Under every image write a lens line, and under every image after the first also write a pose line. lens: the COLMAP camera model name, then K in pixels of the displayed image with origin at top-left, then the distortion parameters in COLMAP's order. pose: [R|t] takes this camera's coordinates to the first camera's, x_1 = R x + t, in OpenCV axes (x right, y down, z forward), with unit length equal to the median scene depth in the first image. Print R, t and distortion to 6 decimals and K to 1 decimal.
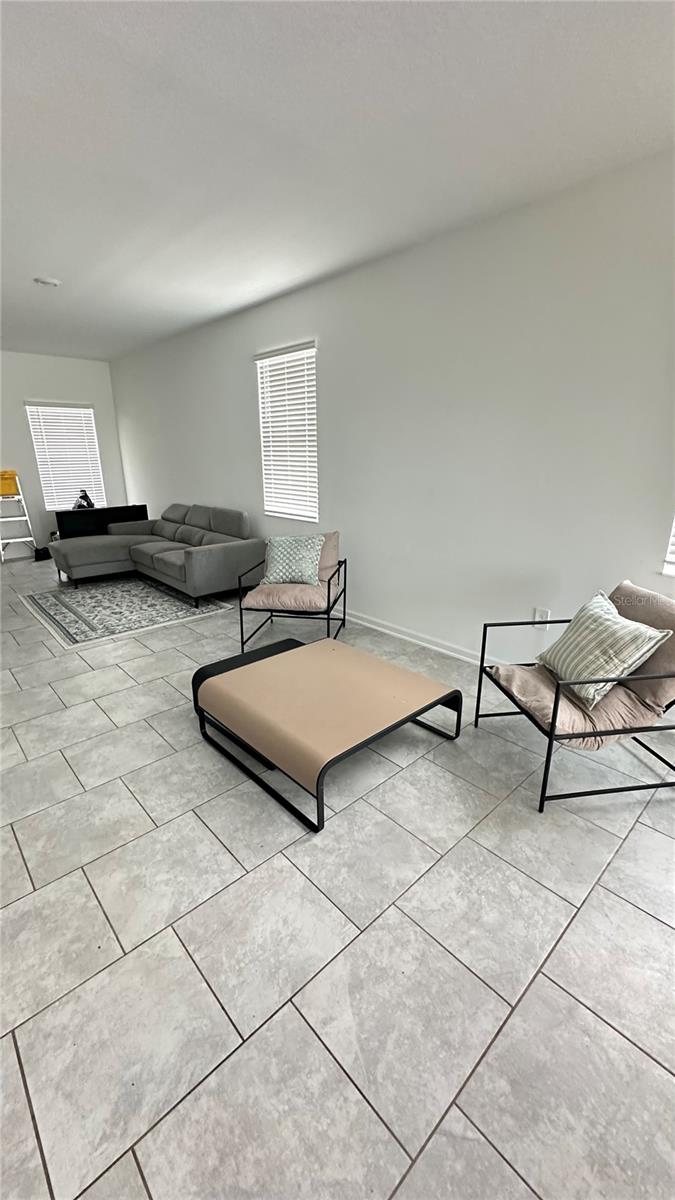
lens RADIAL K [[475.2, 0, 336.8], [0, 475.2, 598.6], [0, 0, 1]] dist [-0.003319, -0.000292]
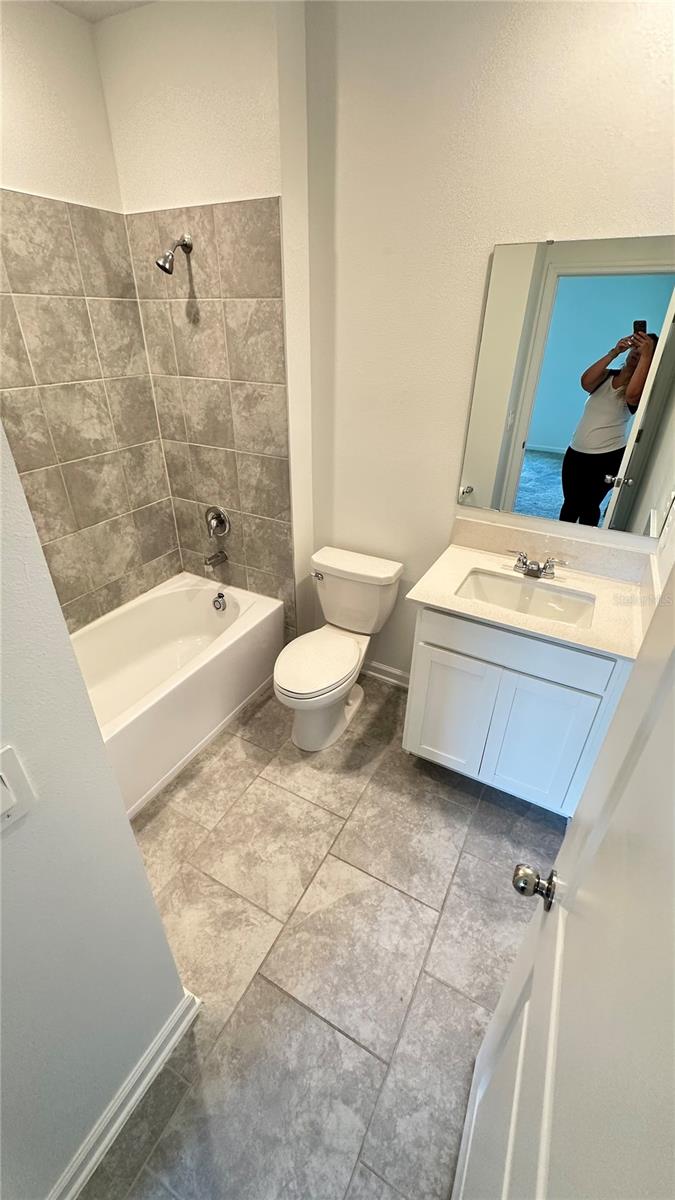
lens RADIAL K [[475.2, 0, 337.9], [0, 475.2, 598.8], [0, 0, 1]] dist [-0.003319, -0.000292]
pose [[0.321768, 0.476917, -0.817934, 0.670002], [-0.293409, 0.871575, 0.392769, -0.314743], [0.900209, 0.113609, 0.420377, 0.385009]]
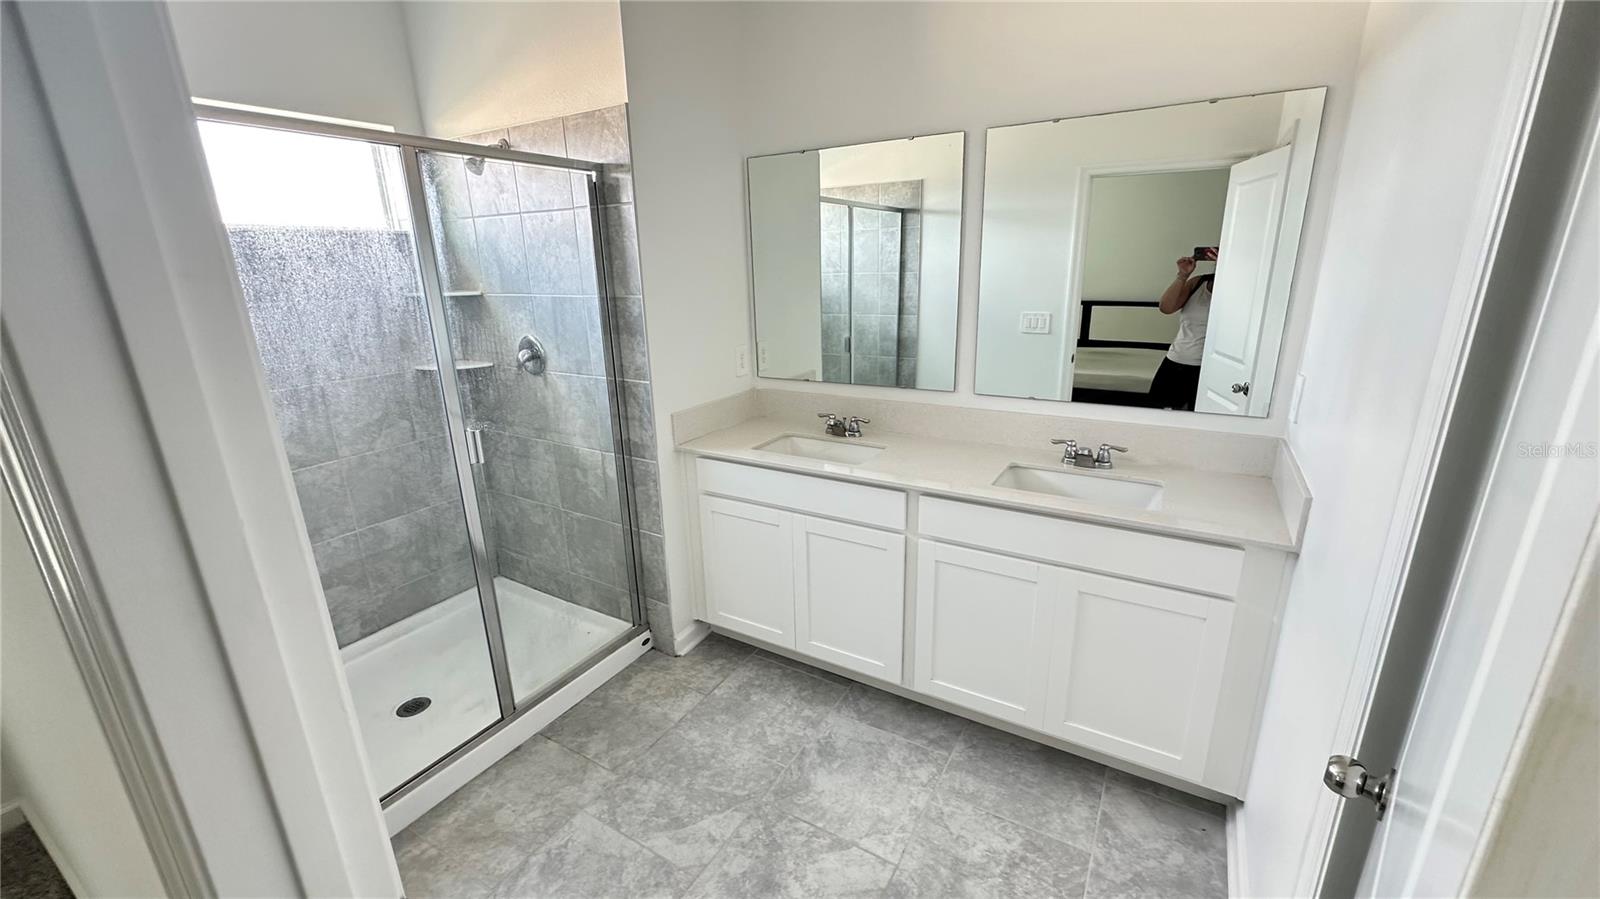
lens RADIAL K [[633.6, 0, 800.6], [0, 633.6, 452.5], [0, 0, 1]] dist [-0.003319, -0.000292]
pose [[-0.282620, -0.263229, 0.922408, -1.091365], [0.305656, 0.886773, 0.346711, -0.264990], [-0.909231, 0.379927, -0.170162, 0.717272]]
